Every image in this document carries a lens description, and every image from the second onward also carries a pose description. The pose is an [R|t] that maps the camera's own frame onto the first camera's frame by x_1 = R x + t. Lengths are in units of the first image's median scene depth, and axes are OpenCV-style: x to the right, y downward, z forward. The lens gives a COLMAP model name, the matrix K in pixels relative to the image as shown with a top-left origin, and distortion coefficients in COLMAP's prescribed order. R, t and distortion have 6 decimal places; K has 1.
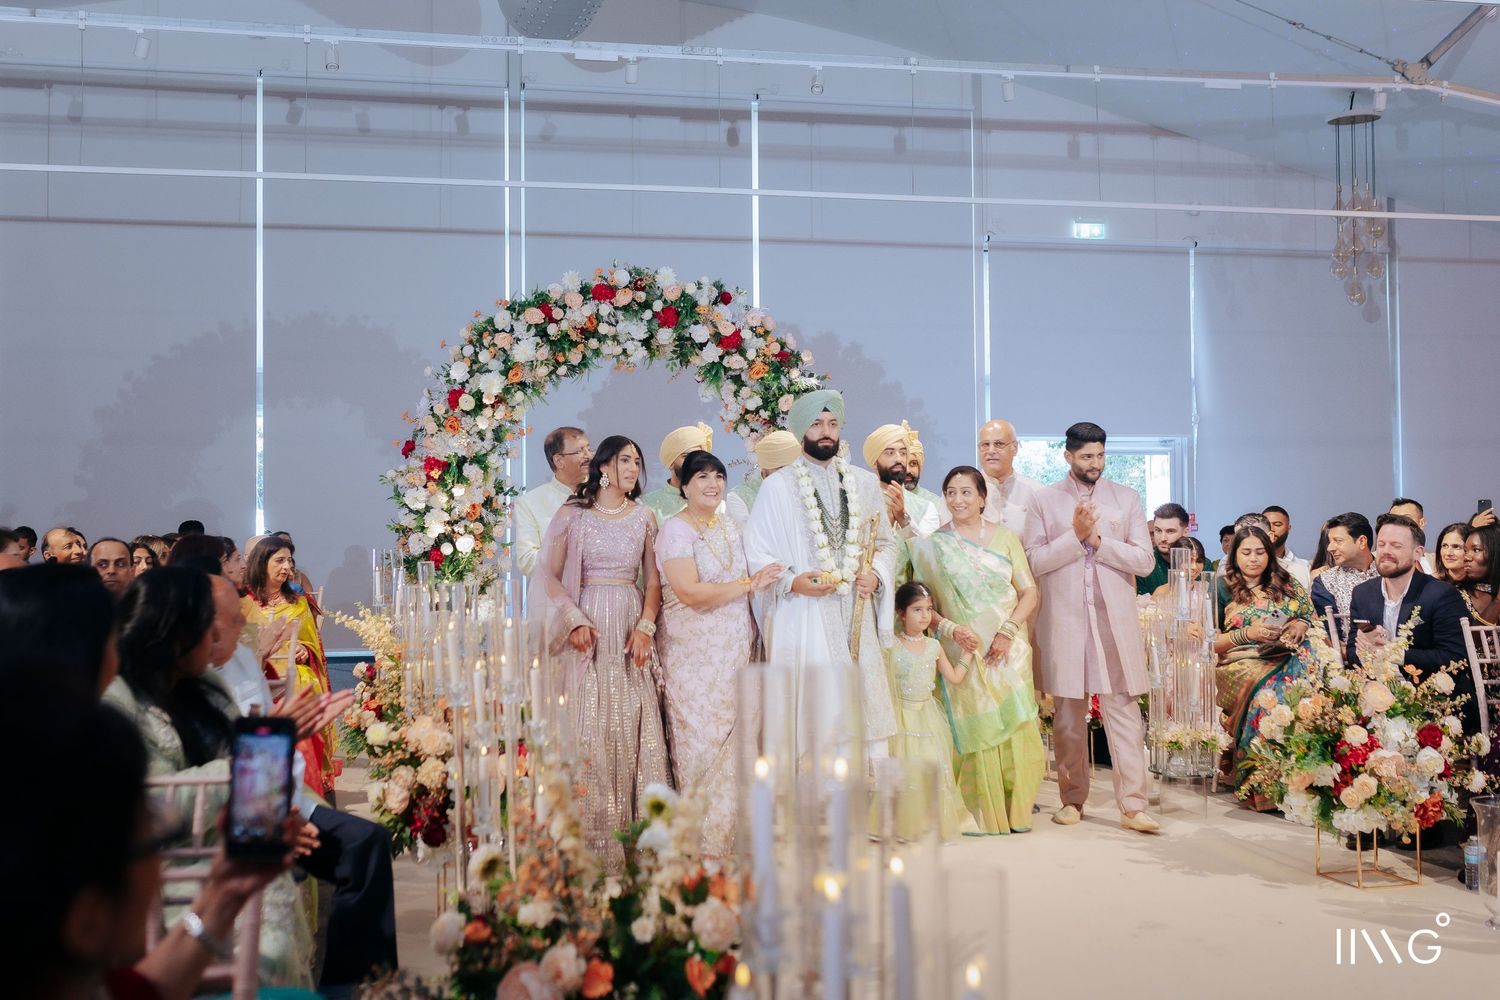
lens RADIAL K [[1522.3, 0, 683.6], [0, 1522.3, 473.3], [0, 0, 1]] dist [0.018523, 0.000000]
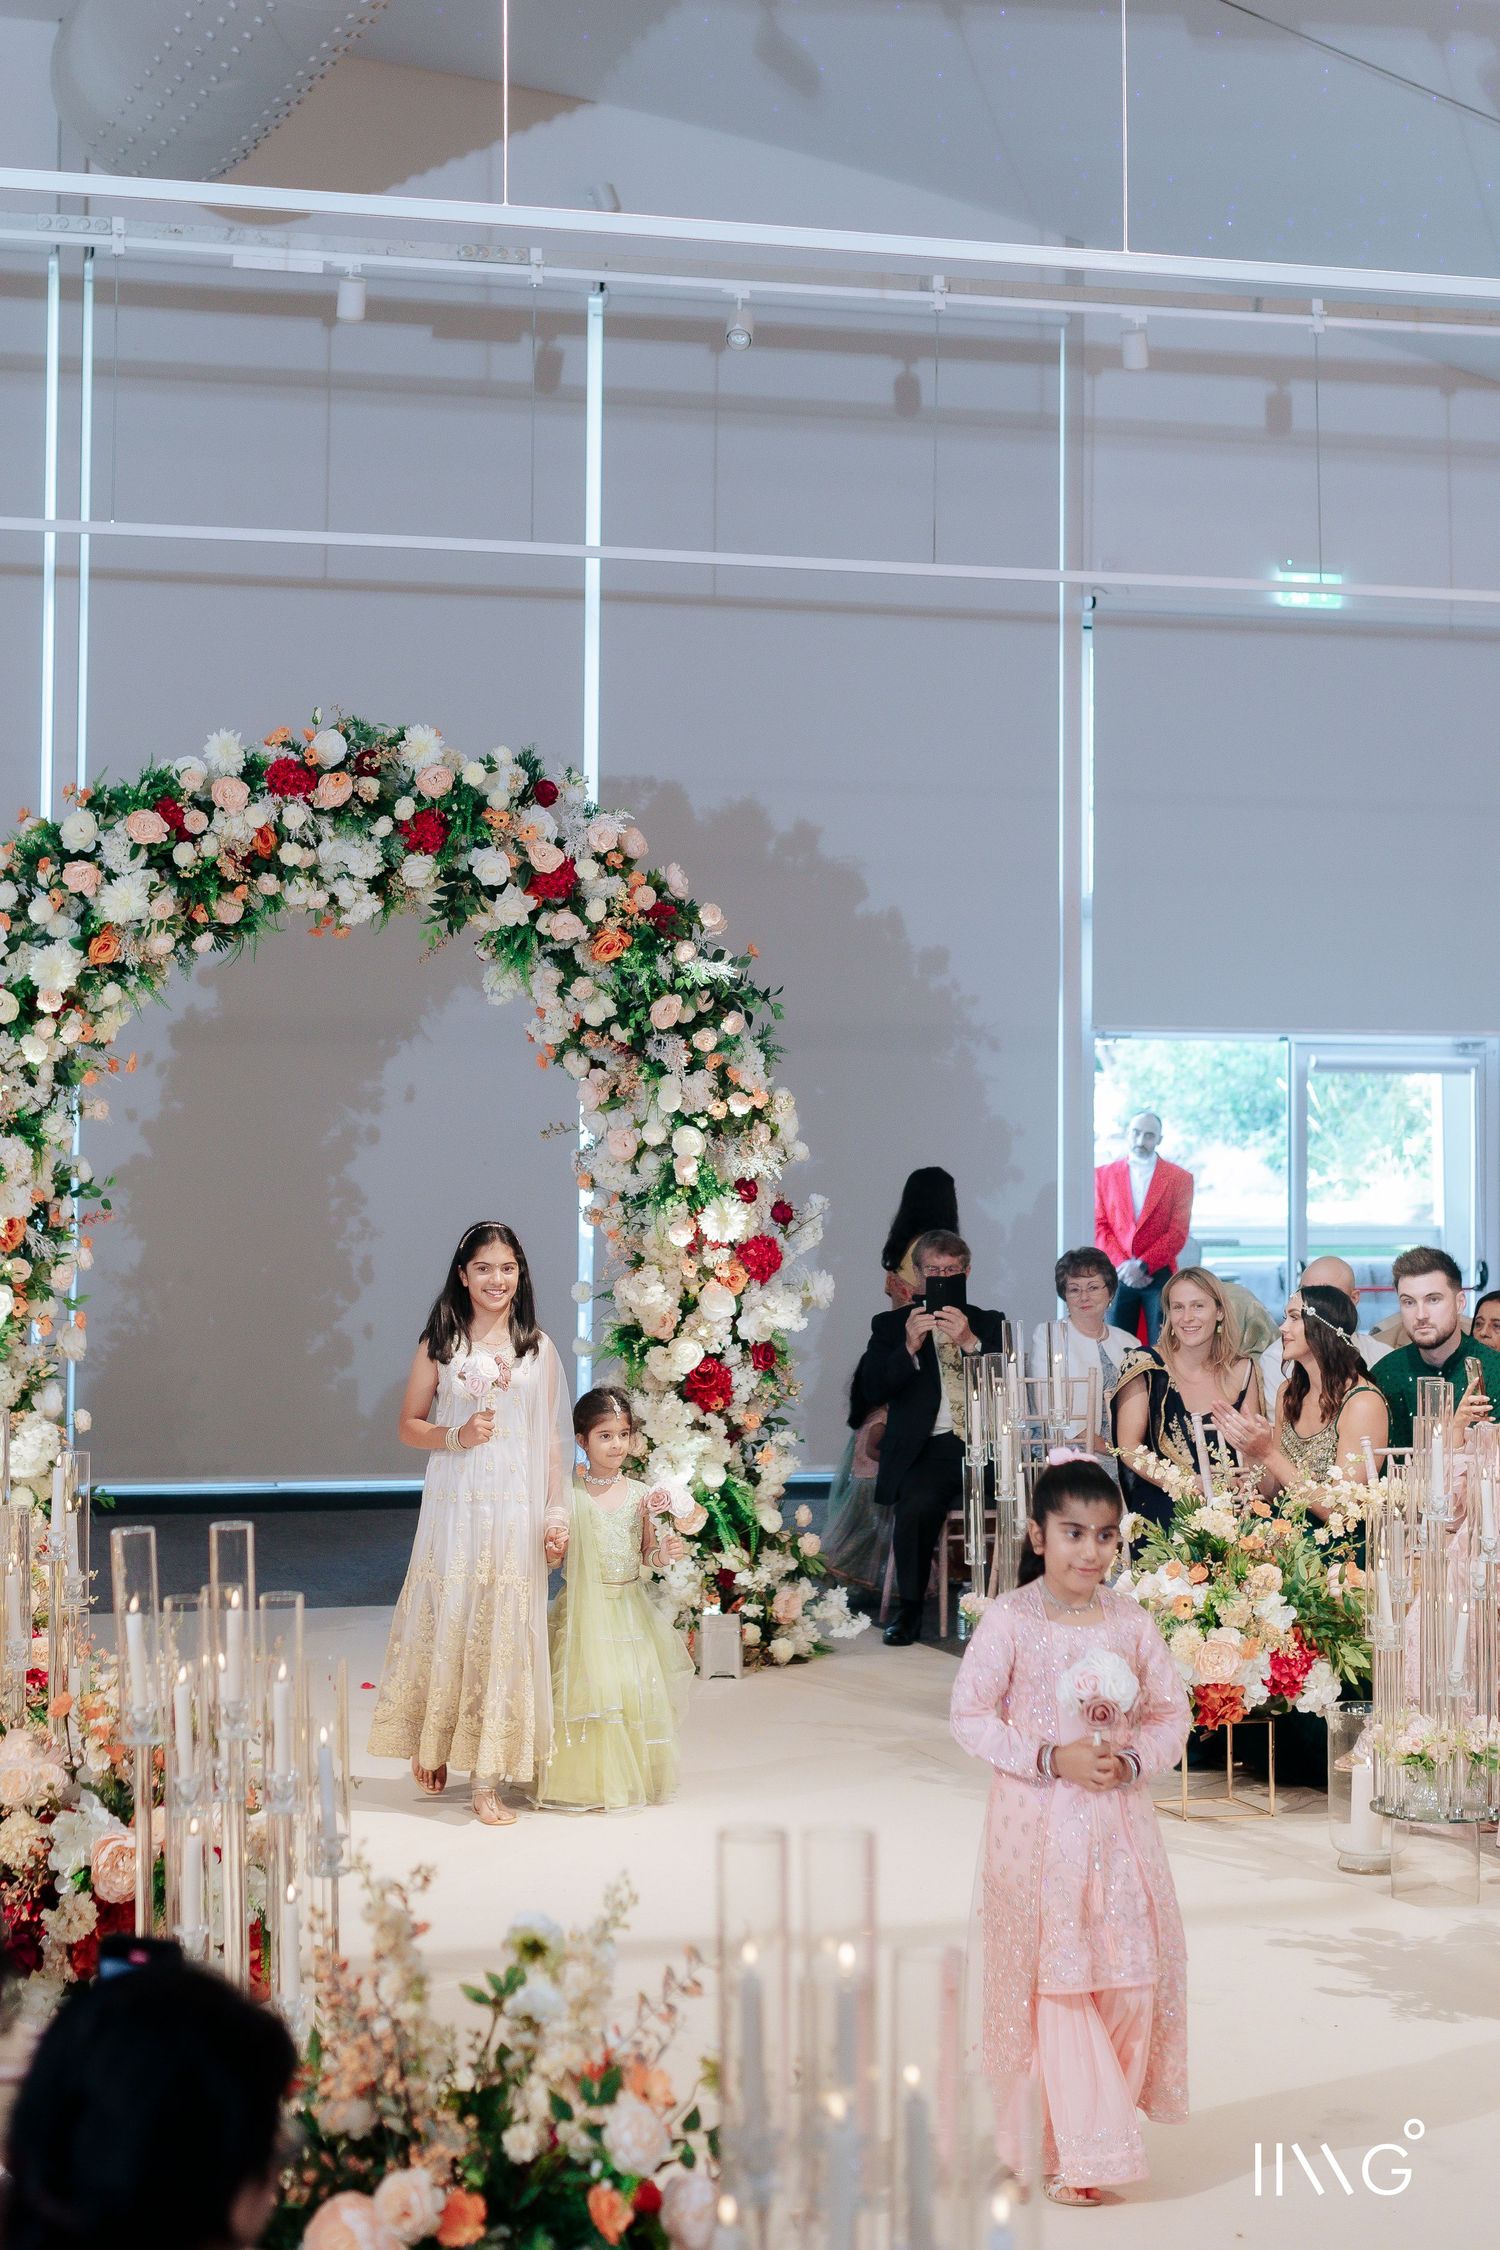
lens RADIAL K [[3714.7, 0, 627.4], [0, 3714.7, 916.6], [0, 0, 1]] dist [0.053952, 0.000000]
pose [[0.997336, 0.018860, 0.070467, -0.028567], [-0.017700, 0.999698, -0.017052, -0.056507], [-0.070768, 0.015759, 0.997368, -0.172697]]
